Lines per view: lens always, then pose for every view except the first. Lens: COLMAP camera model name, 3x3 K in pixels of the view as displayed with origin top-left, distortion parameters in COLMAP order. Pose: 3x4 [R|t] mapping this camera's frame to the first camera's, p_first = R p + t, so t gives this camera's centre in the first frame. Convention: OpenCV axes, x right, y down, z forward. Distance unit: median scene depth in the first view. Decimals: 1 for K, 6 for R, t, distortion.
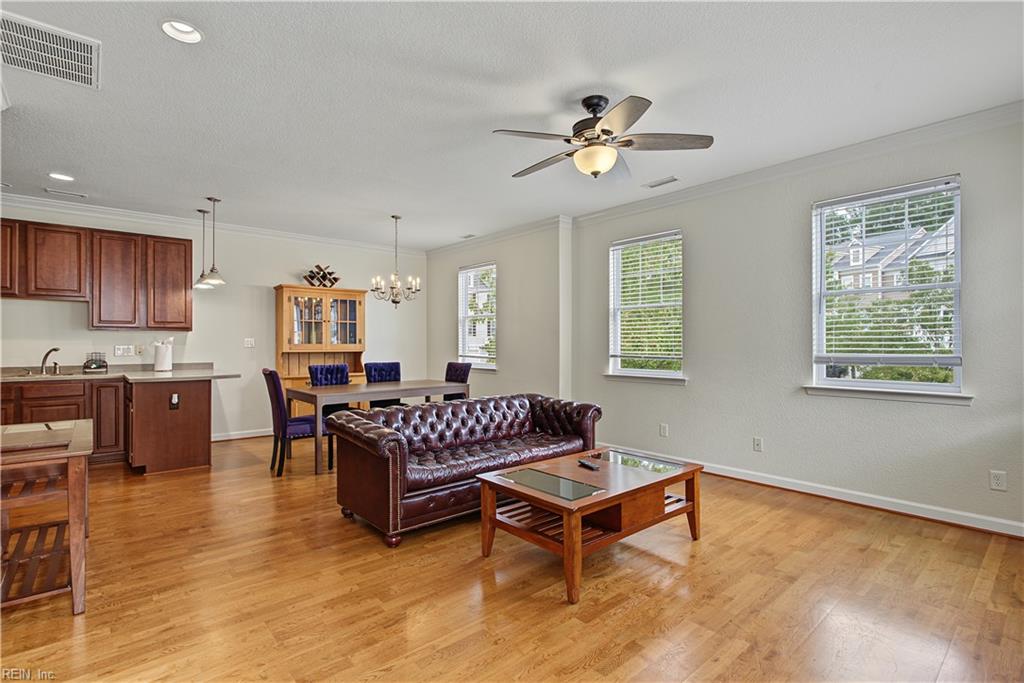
lens RADIAL K [[495.5, 0, 512.0], [0, 495.5, 341.5], [0, 0, 1]] dist [-0.002308, -0.000400]
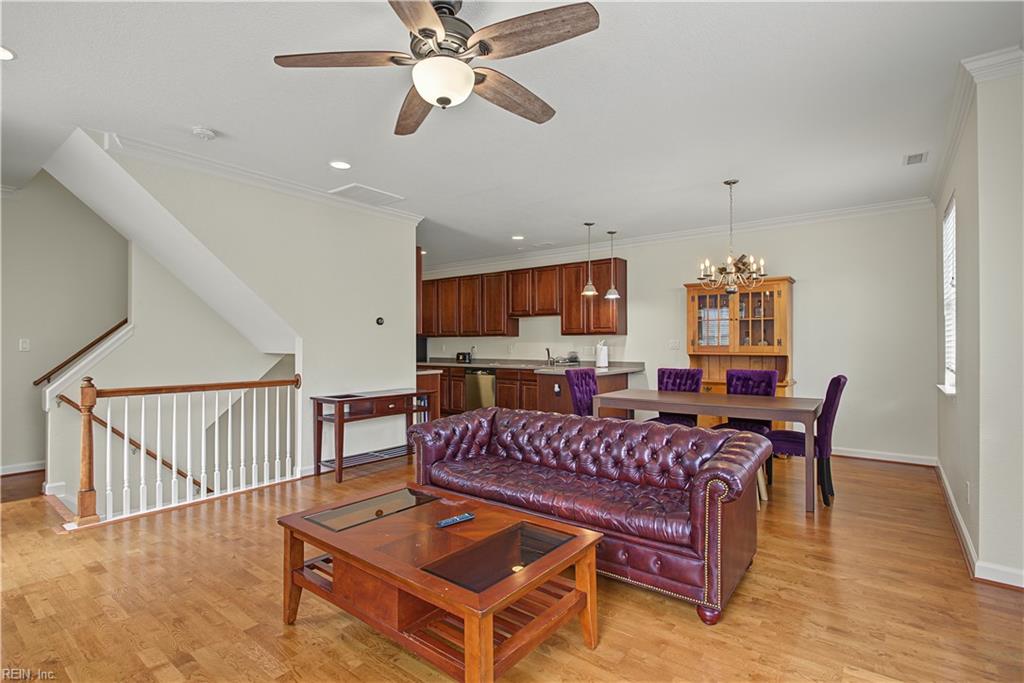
lens RADIAL K [[486.6, 0, 497.2], [0, 486.6, 341.7], [0, 0, 1]] dist [-0.002311, -0.001005]
pose [[0.181727, -0.008333, -0.983314, 0.445231], [0.002261, 0.999965, -0.008056, 0.004423], [0.983346, -0.000759, 0.181739, 0.513845]]
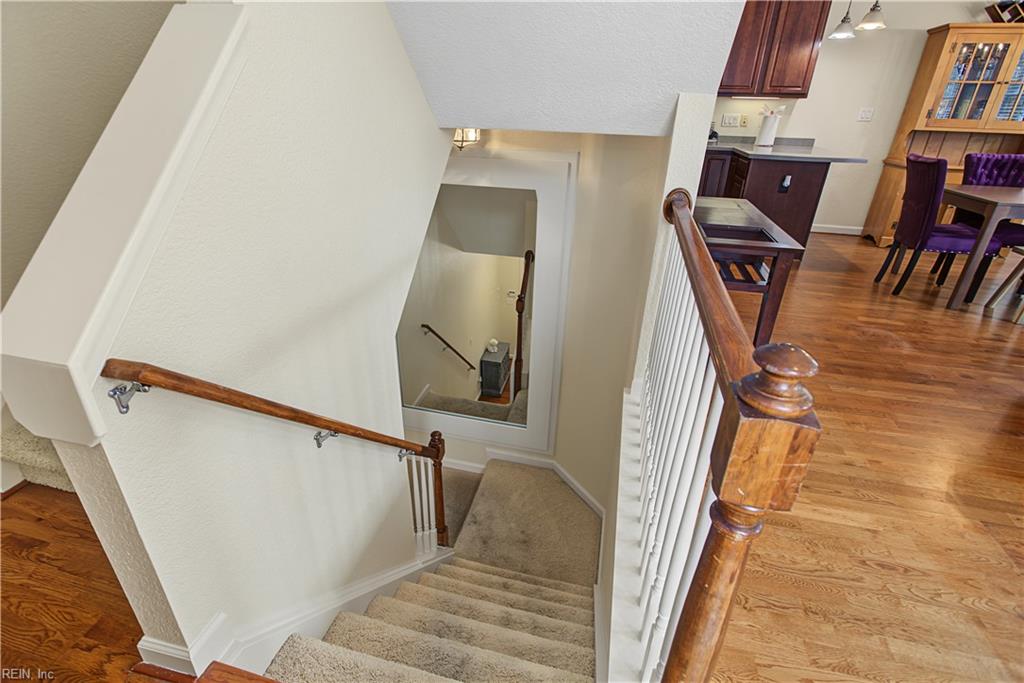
lens RADIAL K [[486.6, 0, 497.2], [0, 486.6, 341.7], [0, 0, 1]] dist [-0.002311, -0.001005]
pose [[0.578059, 0.367229, -0.728692, -0.191706], [-0.018876, 0.898788, 0.437976, -0.000166], [0.815777, -0.239421, 0.526484, 0.021380]]
